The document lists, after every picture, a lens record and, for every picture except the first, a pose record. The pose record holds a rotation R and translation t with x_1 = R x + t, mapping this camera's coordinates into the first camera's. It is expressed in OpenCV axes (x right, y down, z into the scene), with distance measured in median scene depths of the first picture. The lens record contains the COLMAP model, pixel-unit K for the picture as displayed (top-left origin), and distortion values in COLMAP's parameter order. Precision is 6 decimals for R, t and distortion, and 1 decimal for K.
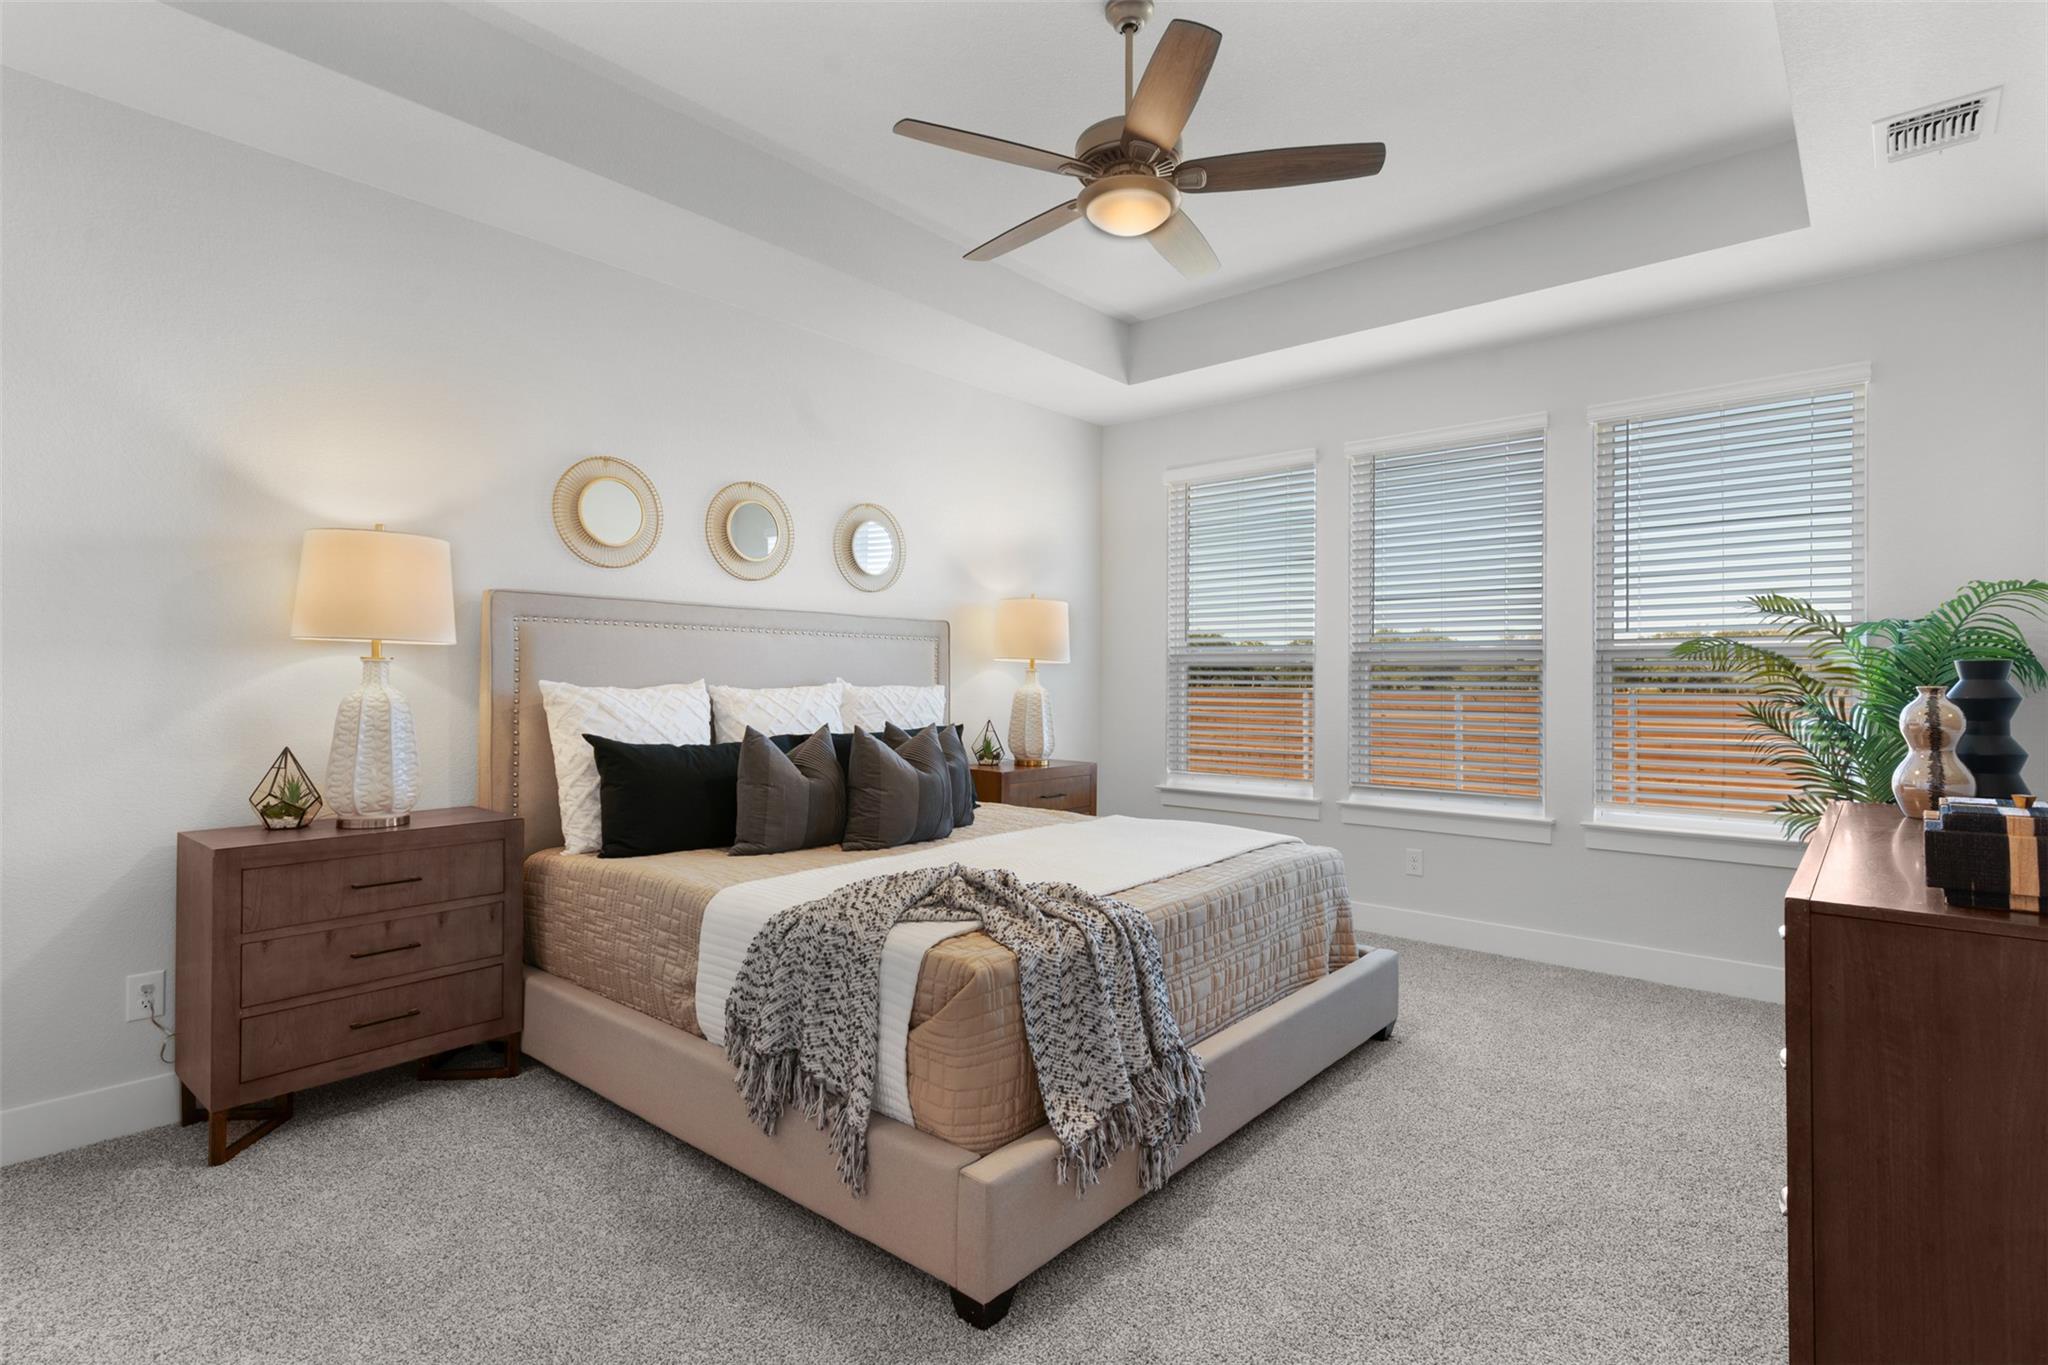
lens RADIAL K [[995.1, 0, 1013.0], [0, 995.1, 674.0], [0, 0, 1]] dist [0.004525, -0.000961]
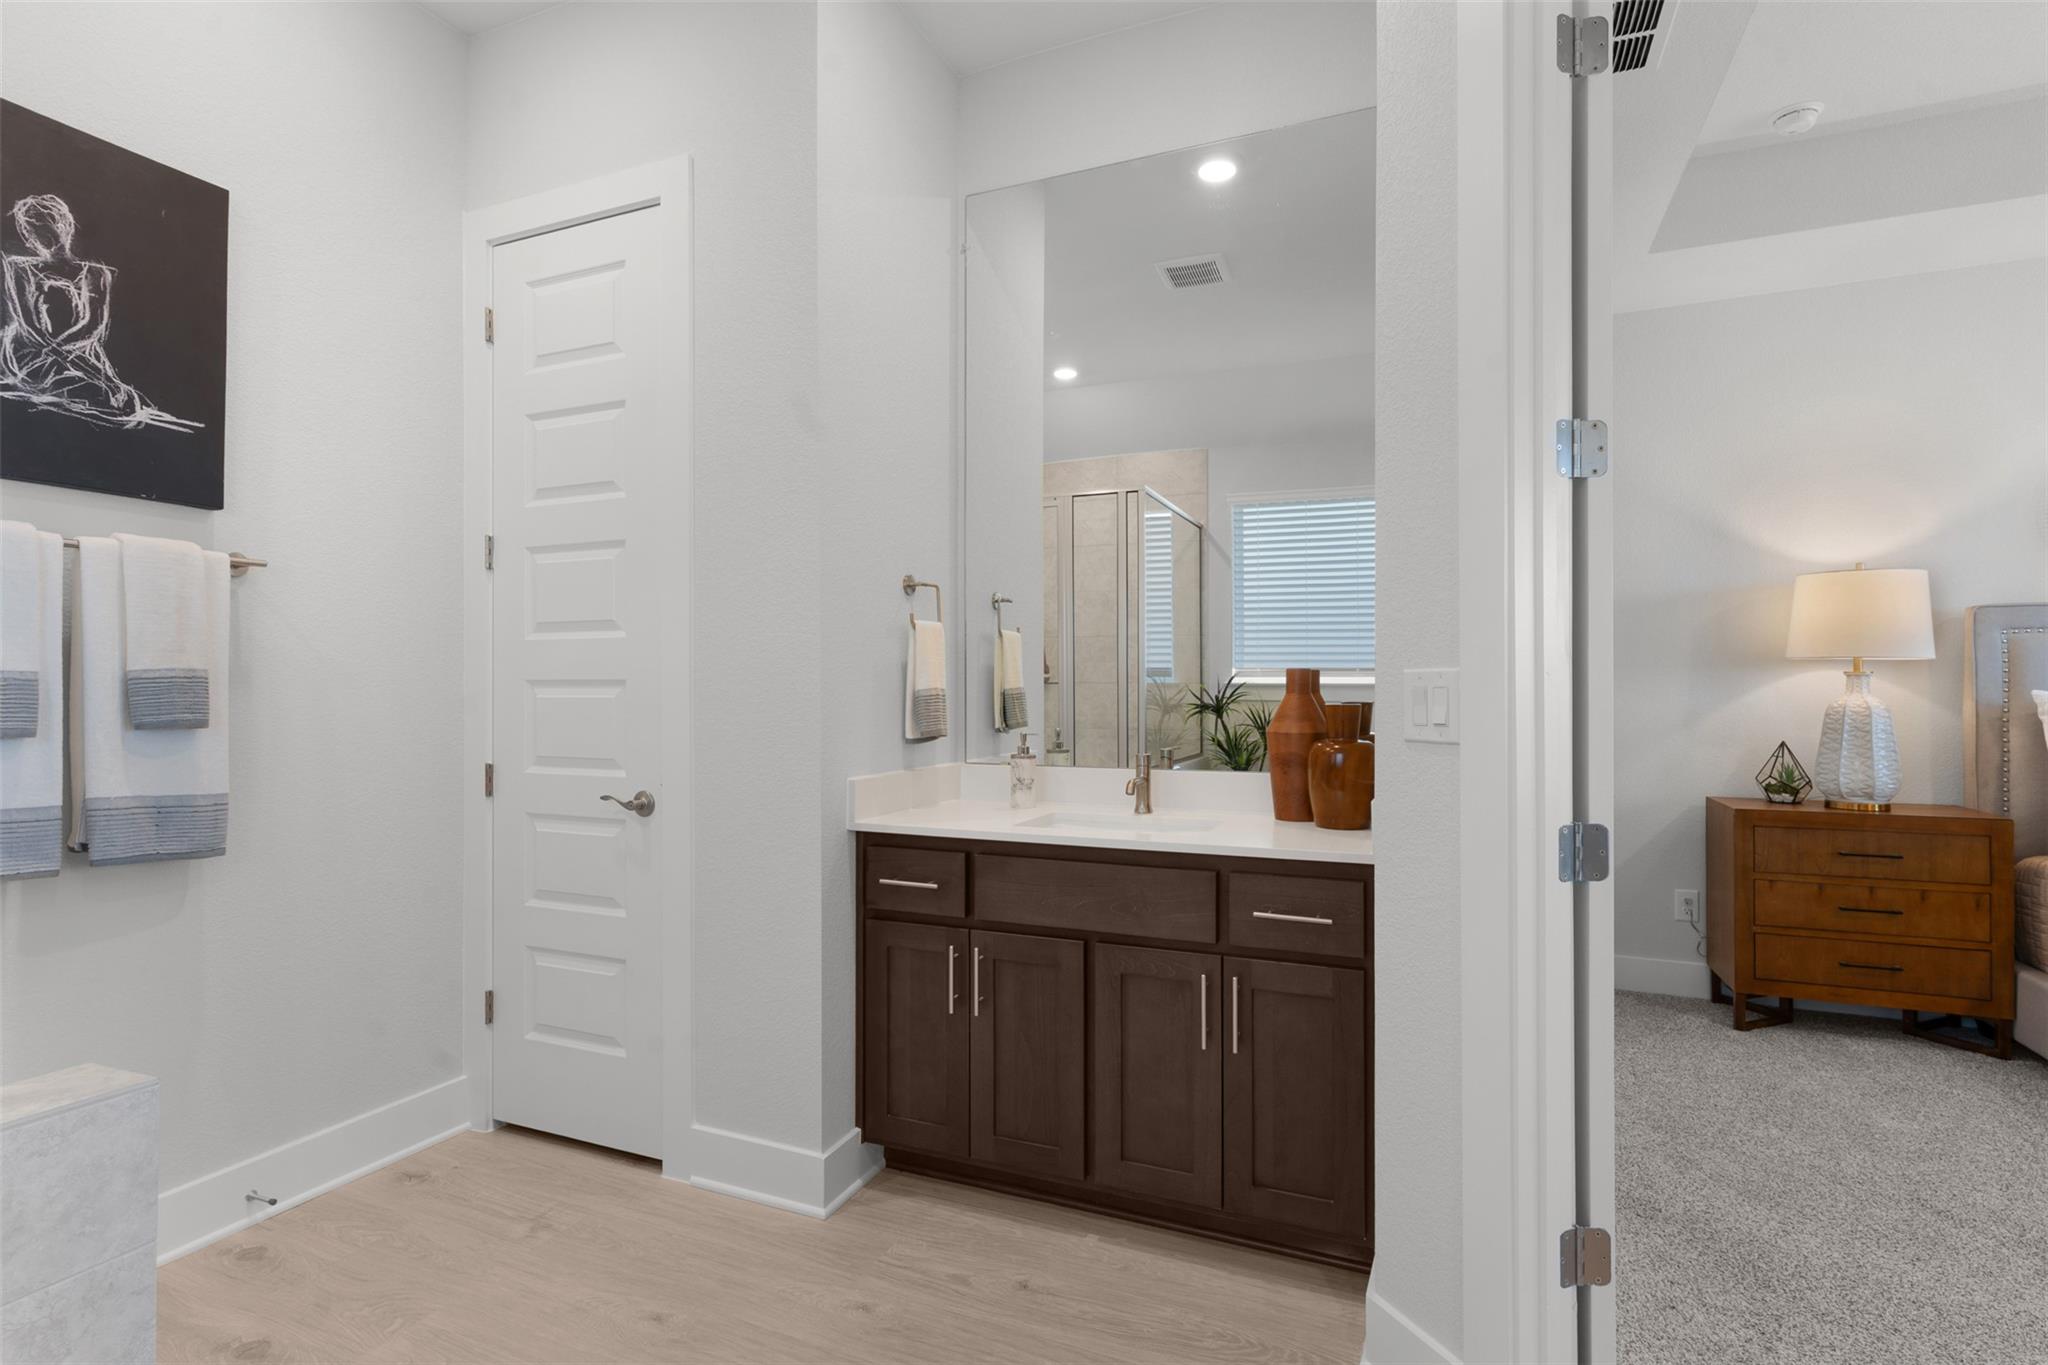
lens RADIAL K [[995.1, 0, 1009.7], [0, 995.1, 680.4], [0, 0, 1]] dist [0.004525, -0.000961]
pose [[0.295594, -0.010055, -0.955261, 0.230973], [0.007288, 0.999939, -0.008270, -0.003446], [0.955286, -0.004518, 0.295650, -0.368143]]
